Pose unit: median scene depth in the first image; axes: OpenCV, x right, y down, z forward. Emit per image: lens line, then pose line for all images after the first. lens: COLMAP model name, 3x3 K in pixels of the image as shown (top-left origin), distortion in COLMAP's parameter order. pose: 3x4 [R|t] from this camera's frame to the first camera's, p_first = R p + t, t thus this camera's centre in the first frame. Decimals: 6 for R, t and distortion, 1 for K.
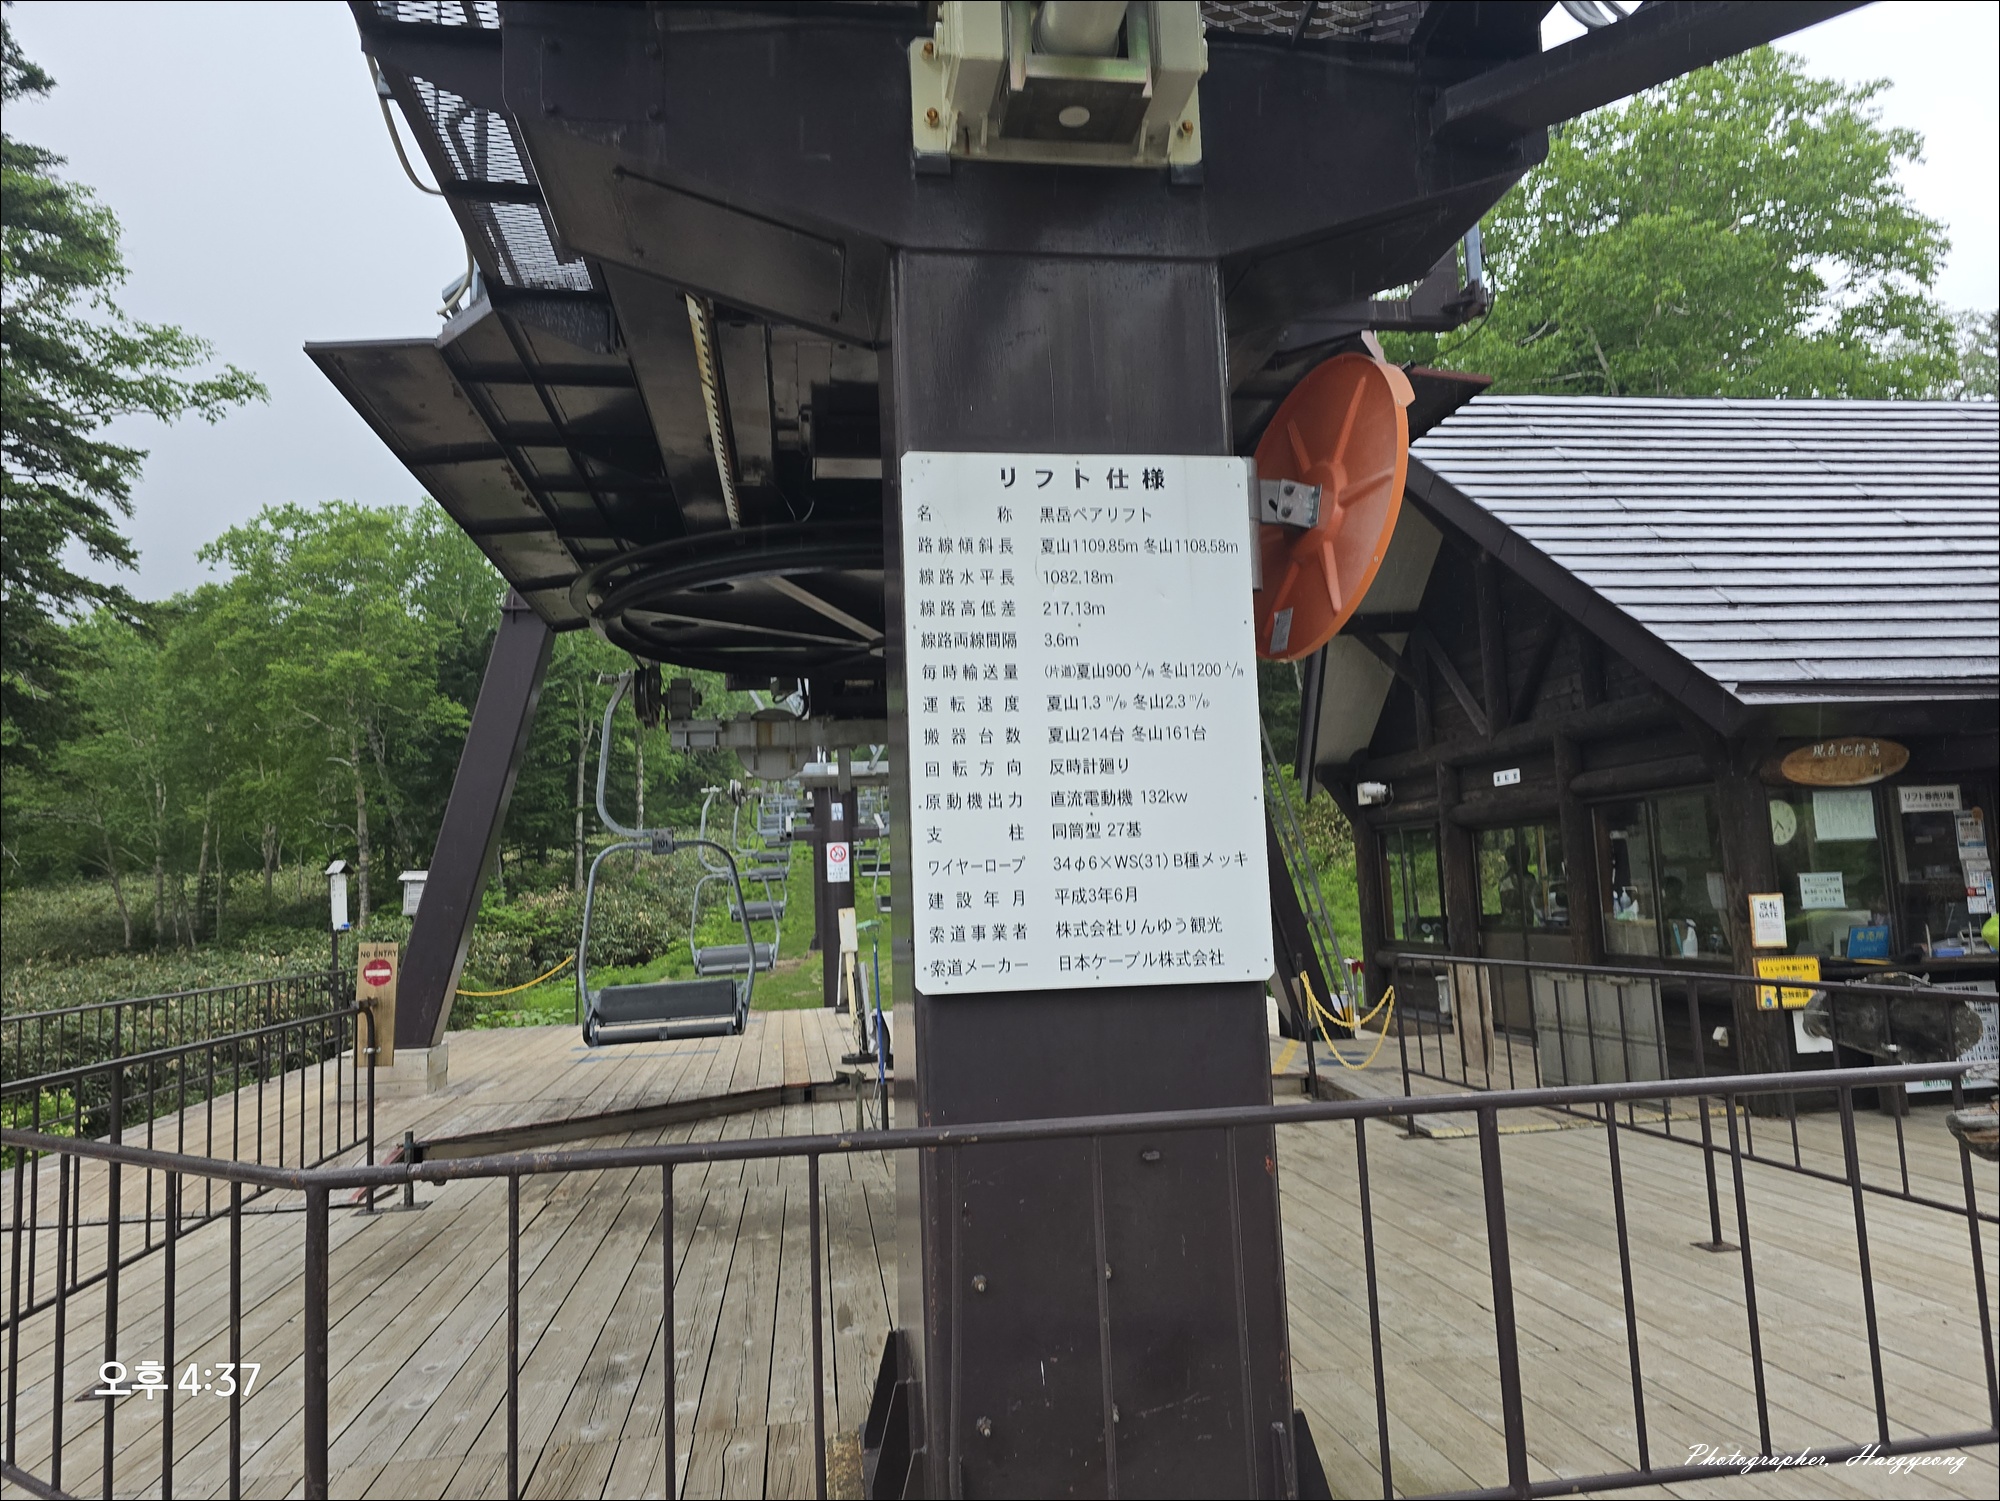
lens RADIAL K [[1331.2, 0, 1000.0], [0, 1331.2, 750.5], [0, 0, 1]] dist [0.000889, -0.000423]
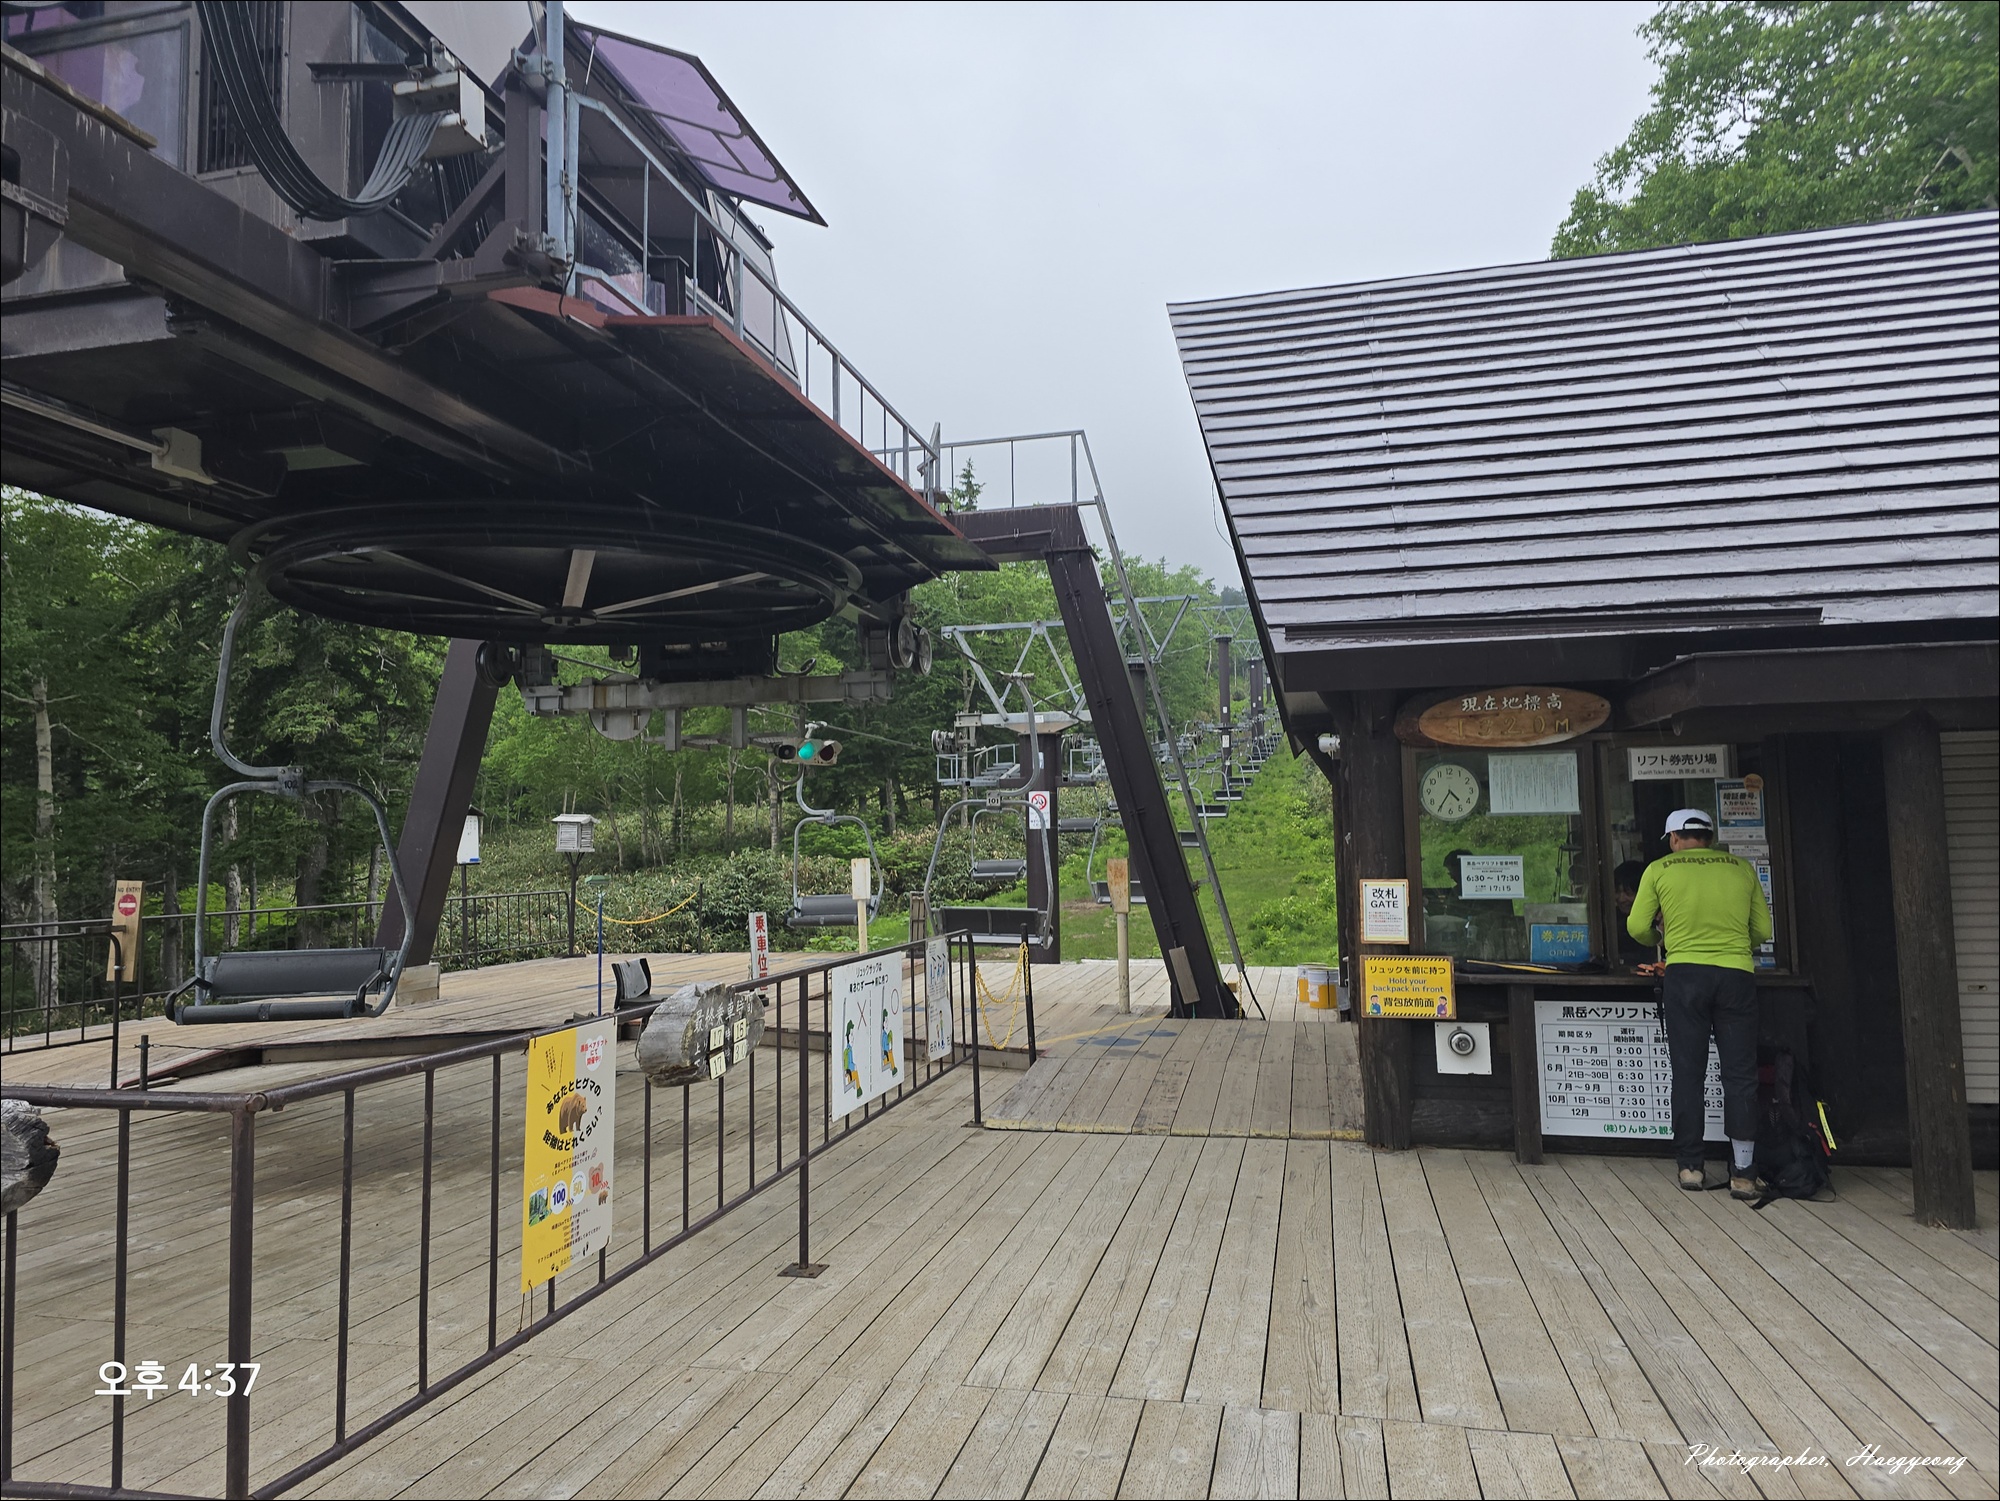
lens RADIAL K [[1318.4, 0, 1000.0], [0, 1318.4, 750.5], [0, 0, 1]] dist [0.018724, -0.000459]
pose [[0.926981, -0.001385, -0.375105, 0.622358], [0.018399, 0.998957, 0.041780, -0.009974], [0.374656, -0.045631, 0.926040, 0.146001]]
